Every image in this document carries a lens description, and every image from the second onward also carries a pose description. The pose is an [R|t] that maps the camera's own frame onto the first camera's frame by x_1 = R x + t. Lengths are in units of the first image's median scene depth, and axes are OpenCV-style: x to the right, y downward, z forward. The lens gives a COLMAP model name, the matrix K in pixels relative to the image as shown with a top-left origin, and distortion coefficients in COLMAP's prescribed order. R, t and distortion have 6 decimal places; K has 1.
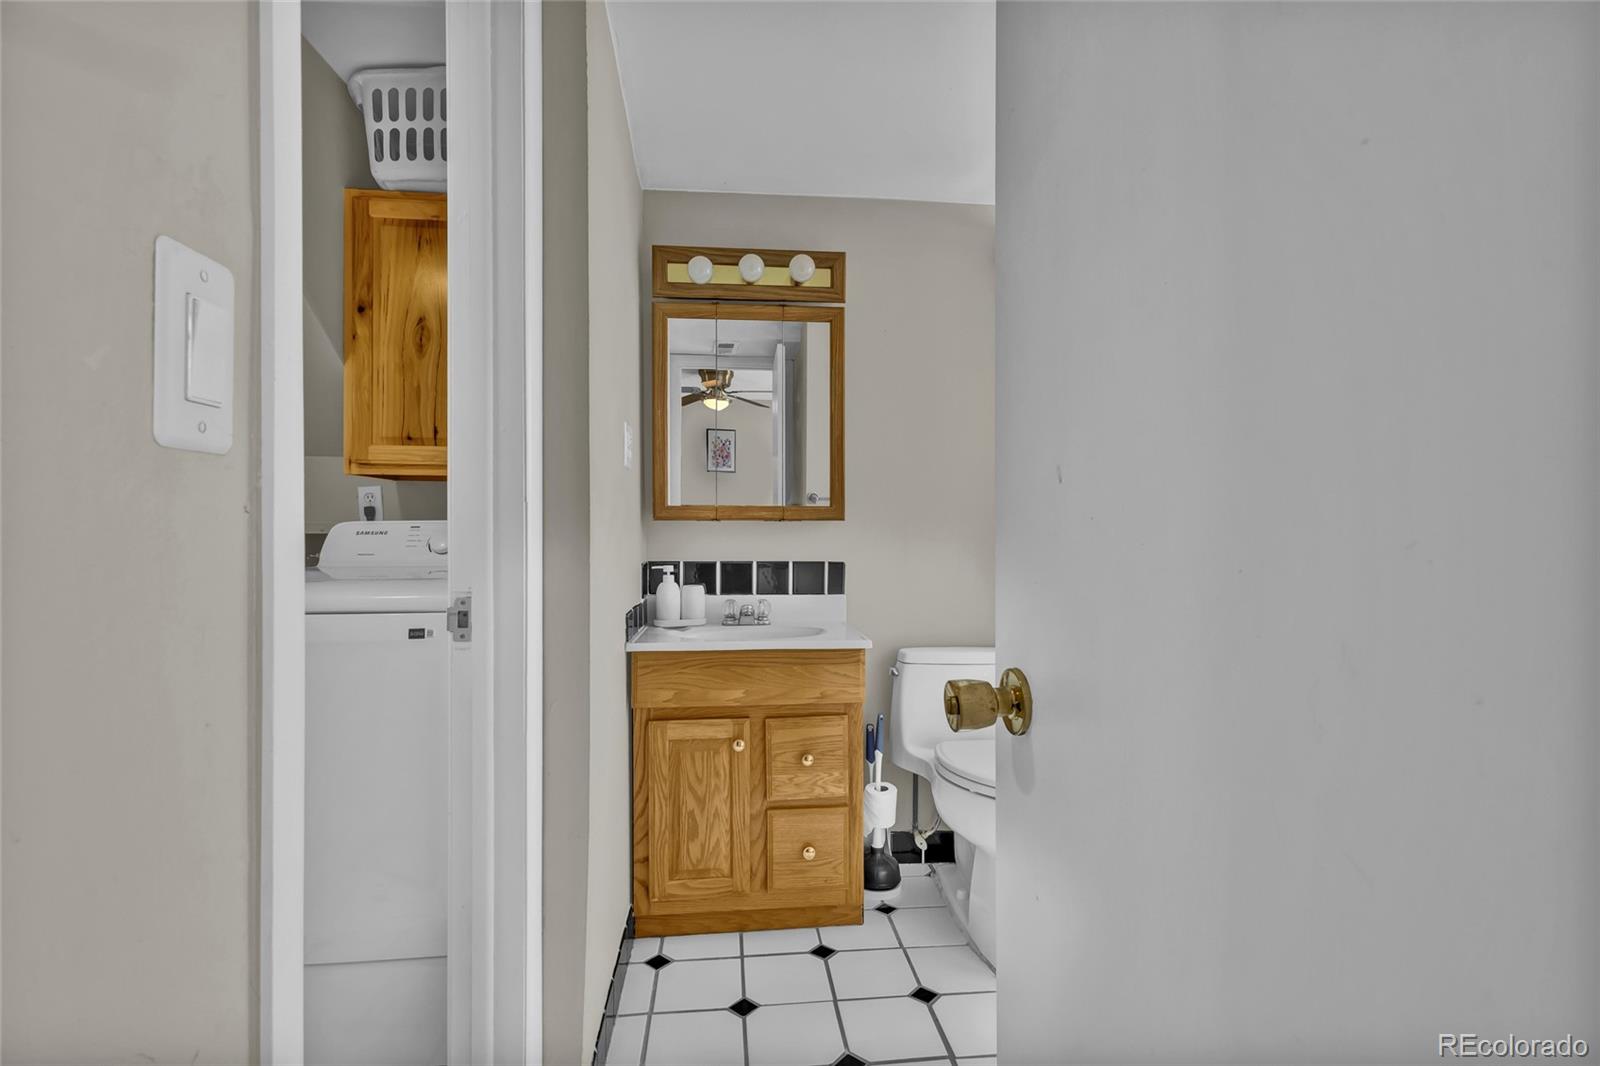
lens RADIAL K [[755.7, 0, 811.4], [0, 755.7, 526.0], [0, 0, 1]] dist [0.014172, 0.000511]
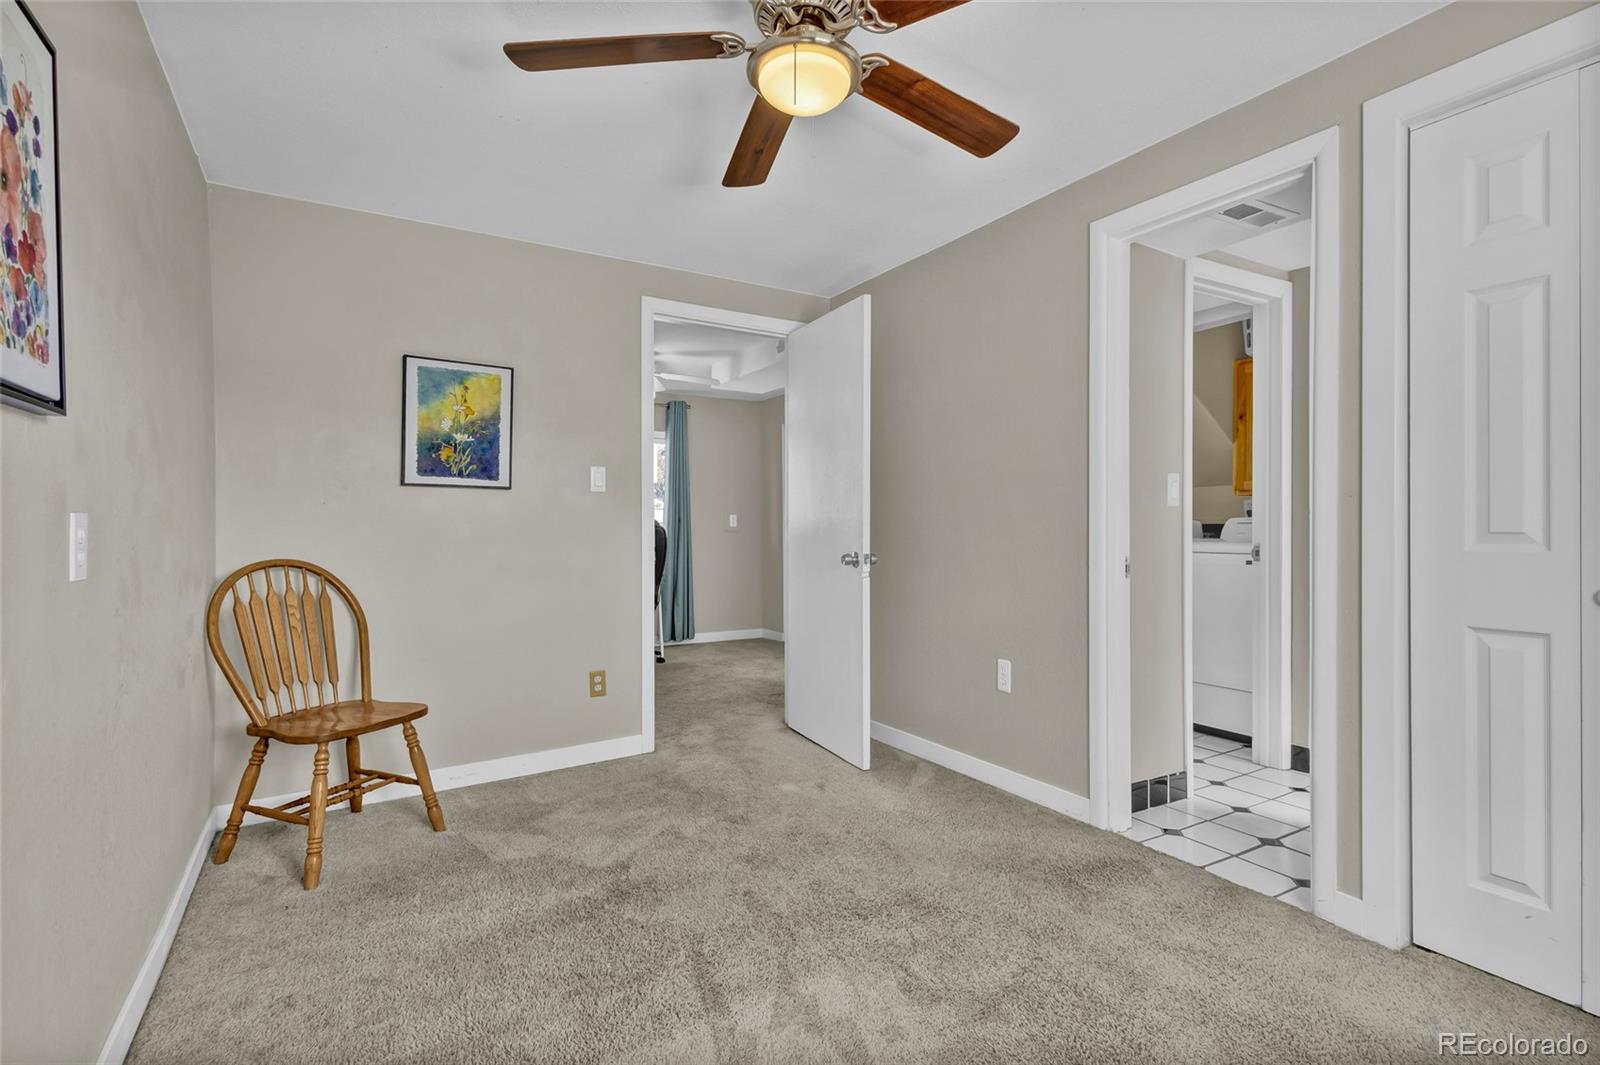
lens RADIAL K [[755.7, 0, 798.5], [0, 755.7, 529.0], [0, 0, 1]] dist [0.014172, 0.000511]
pose [[0.419469, 0.003152, -0.907764, 0.794372], [0.005198, 0.999969, 0.005875, 0.005993], [0.907755, -0.007183, 0.419440, -0.984648]]
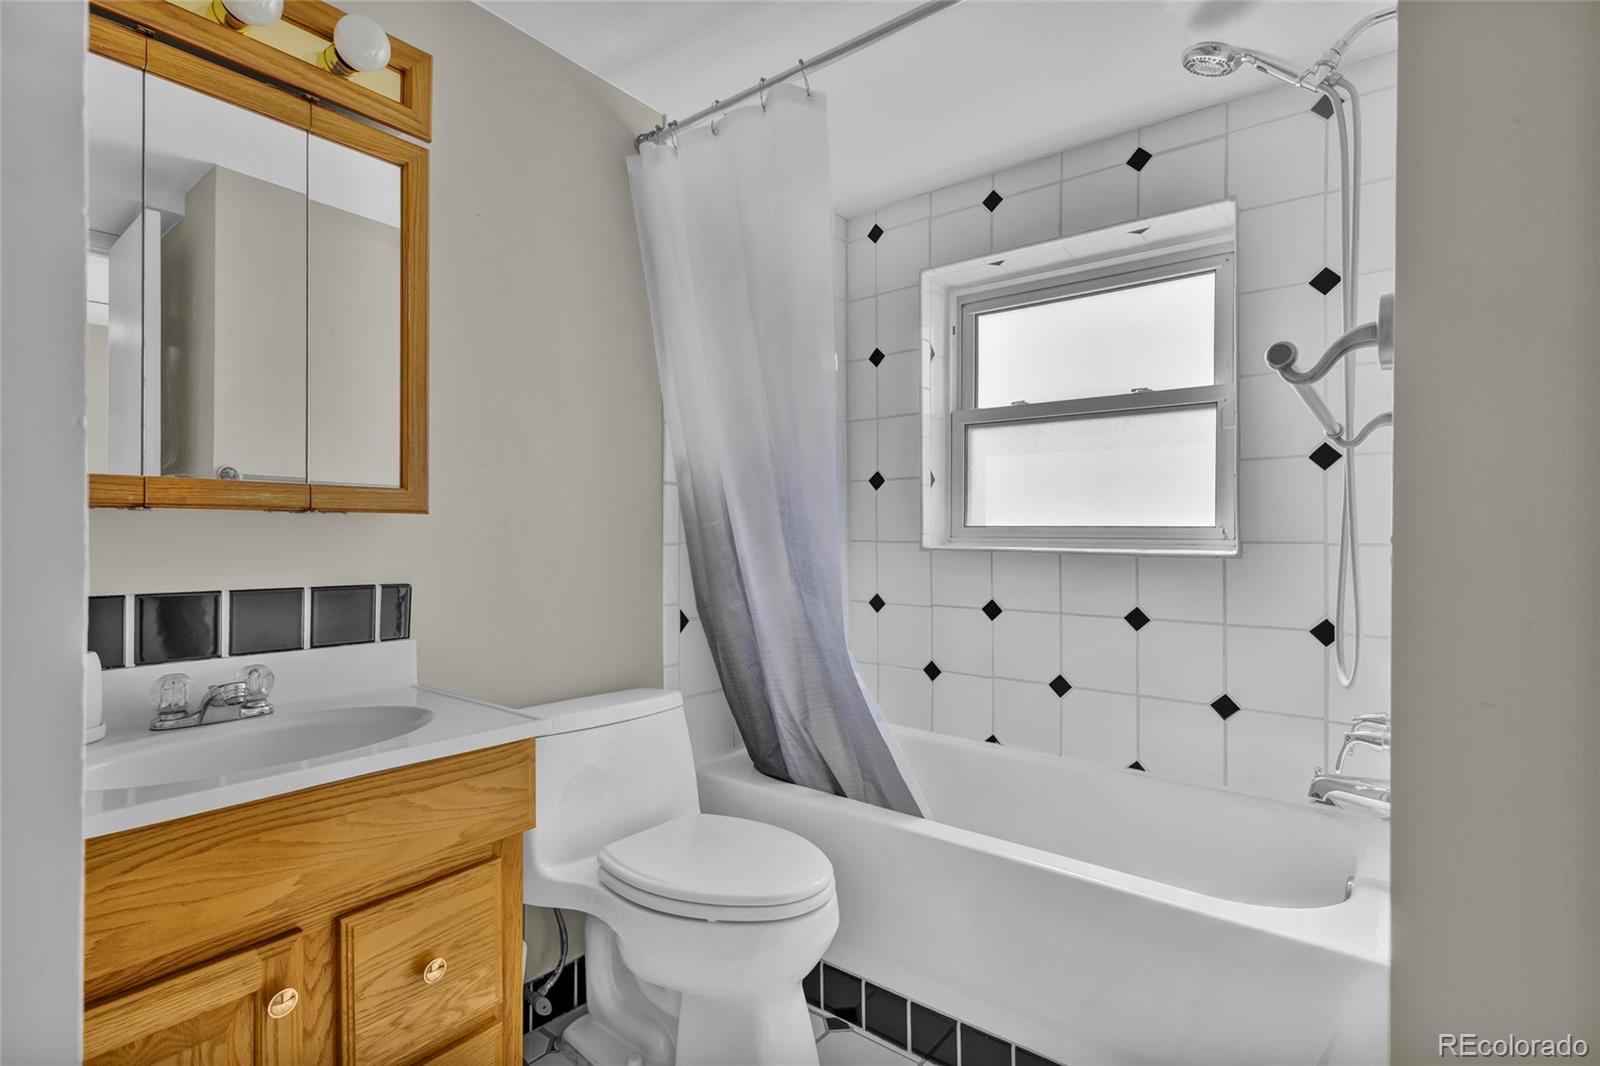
lens RADIAL K [[755.7, 0, 800.6], [0, 755.7, 527.6], [0, 0, 1]] dist [0.014172, 0.000511]
pose [[0.698745, 0.008503, 0.715320, -0.206159], [-0.012938, 0.999916, 0.000752, -0.000848], [-0.715253, -0.009781, 0.698797, 0.448100]]
